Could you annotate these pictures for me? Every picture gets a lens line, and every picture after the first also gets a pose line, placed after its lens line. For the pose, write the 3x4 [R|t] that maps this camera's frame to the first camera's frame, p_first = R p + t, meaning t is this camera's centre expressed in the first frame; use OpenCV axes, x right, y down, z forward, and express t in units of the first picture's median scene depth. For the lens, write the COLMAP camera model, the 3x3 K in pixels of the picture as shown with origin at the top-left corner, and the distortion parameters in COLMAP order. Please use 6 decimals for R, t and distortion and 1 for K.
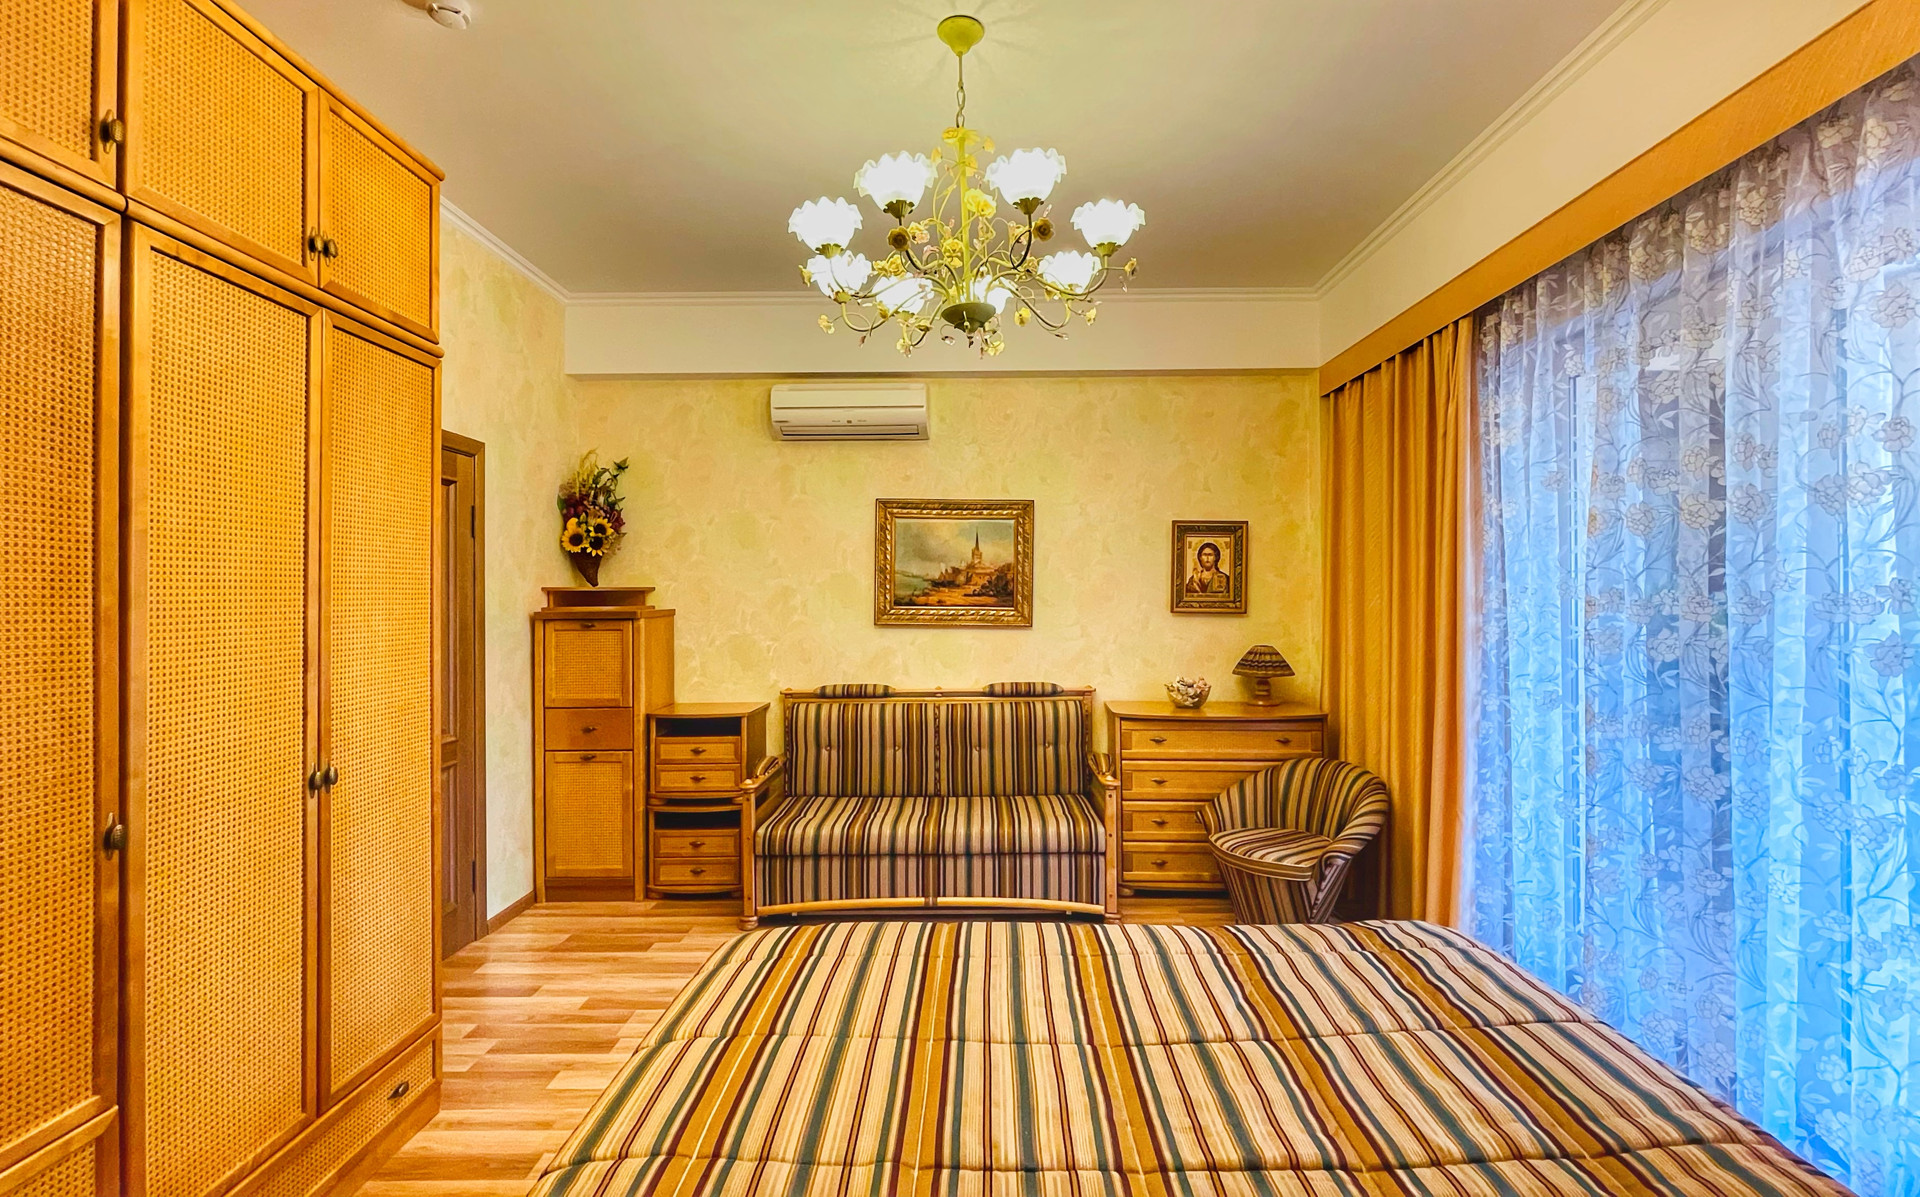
lens RADIAL K [[854.4, 0, 960.0], [0, 854.4, 598.5], [0, 0, 1]] dist [0.000616, 0.000136]
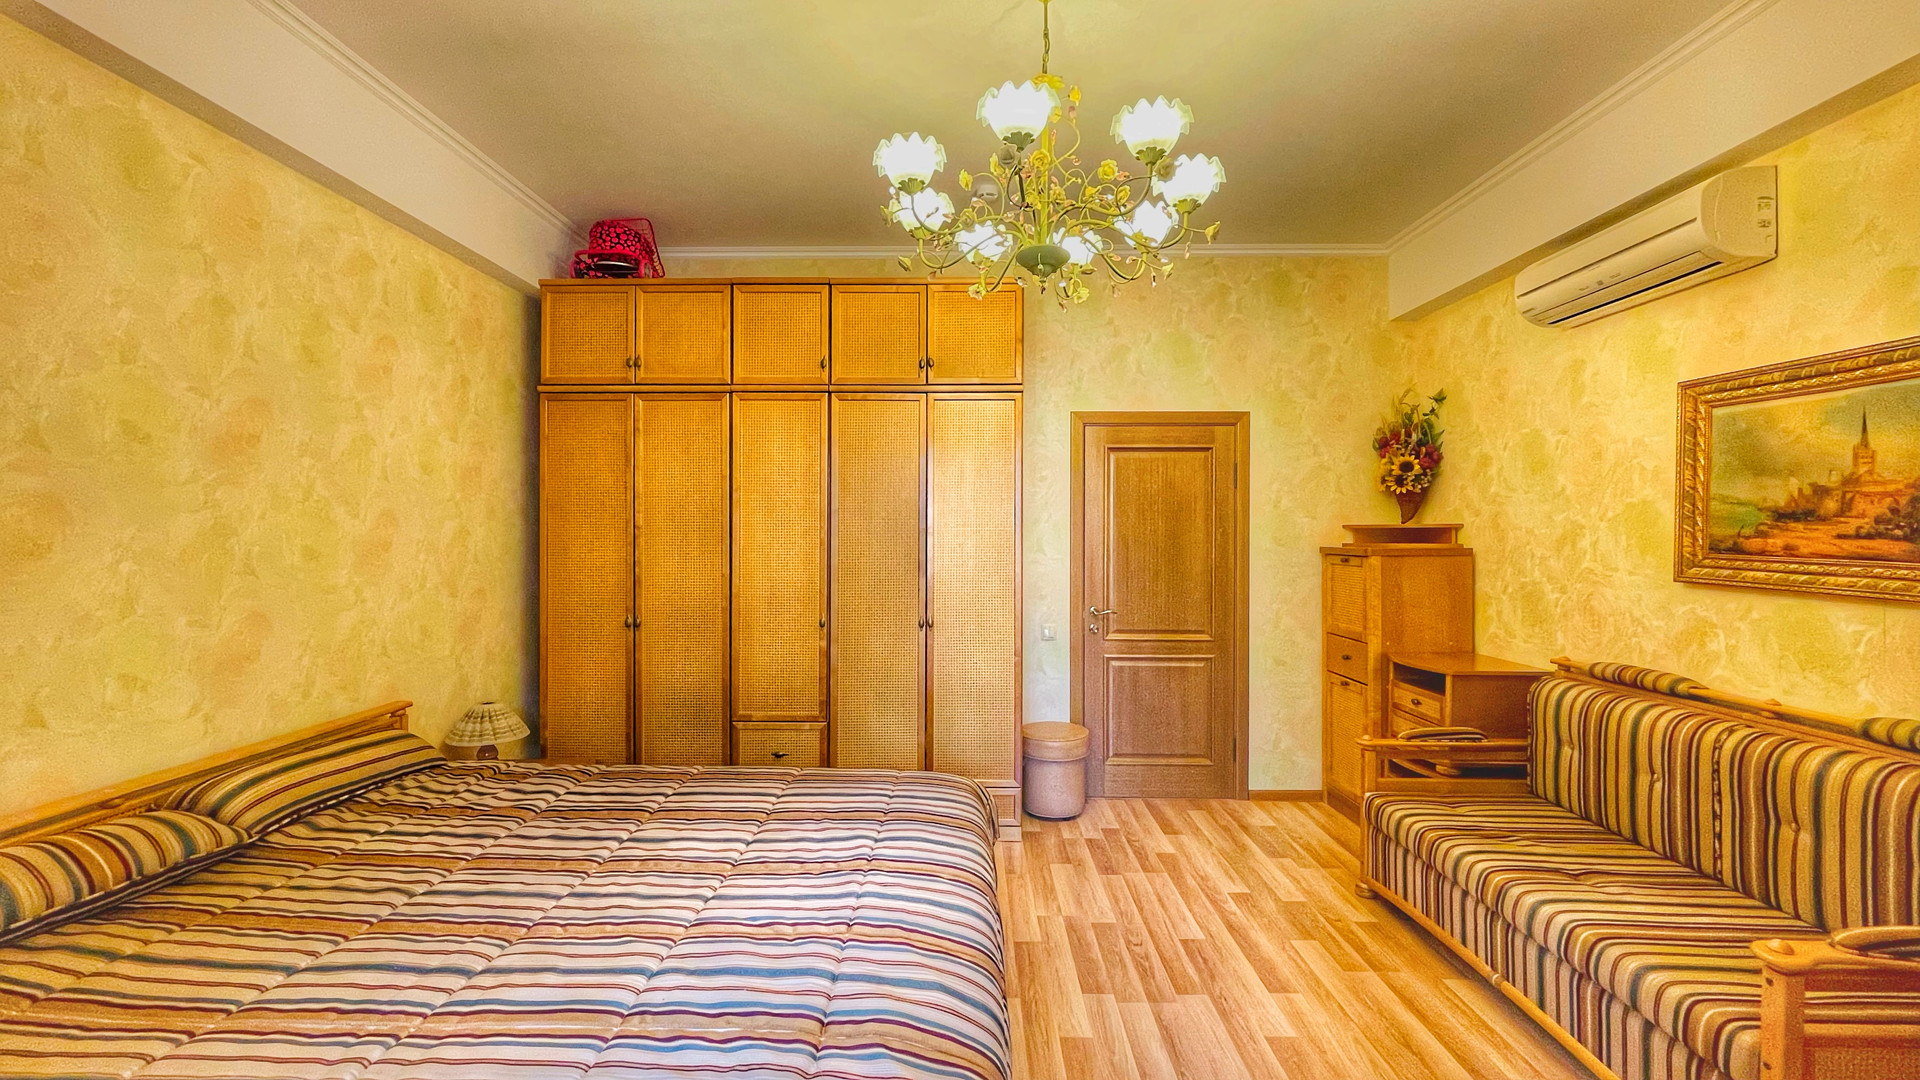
lens RADIAL K [[766.8, 0, 960.0], [0, 766.8, 540.0], [0, 0, 1]] dist [-0.000260, 0.000037]
pose [[0.000635, 0.016660, -0.999861, 0.473443], [-0.001401, 0.999860, 0.016659, -0.008887], [0.999999, 0.001390, 0.000658, 0.464020]]
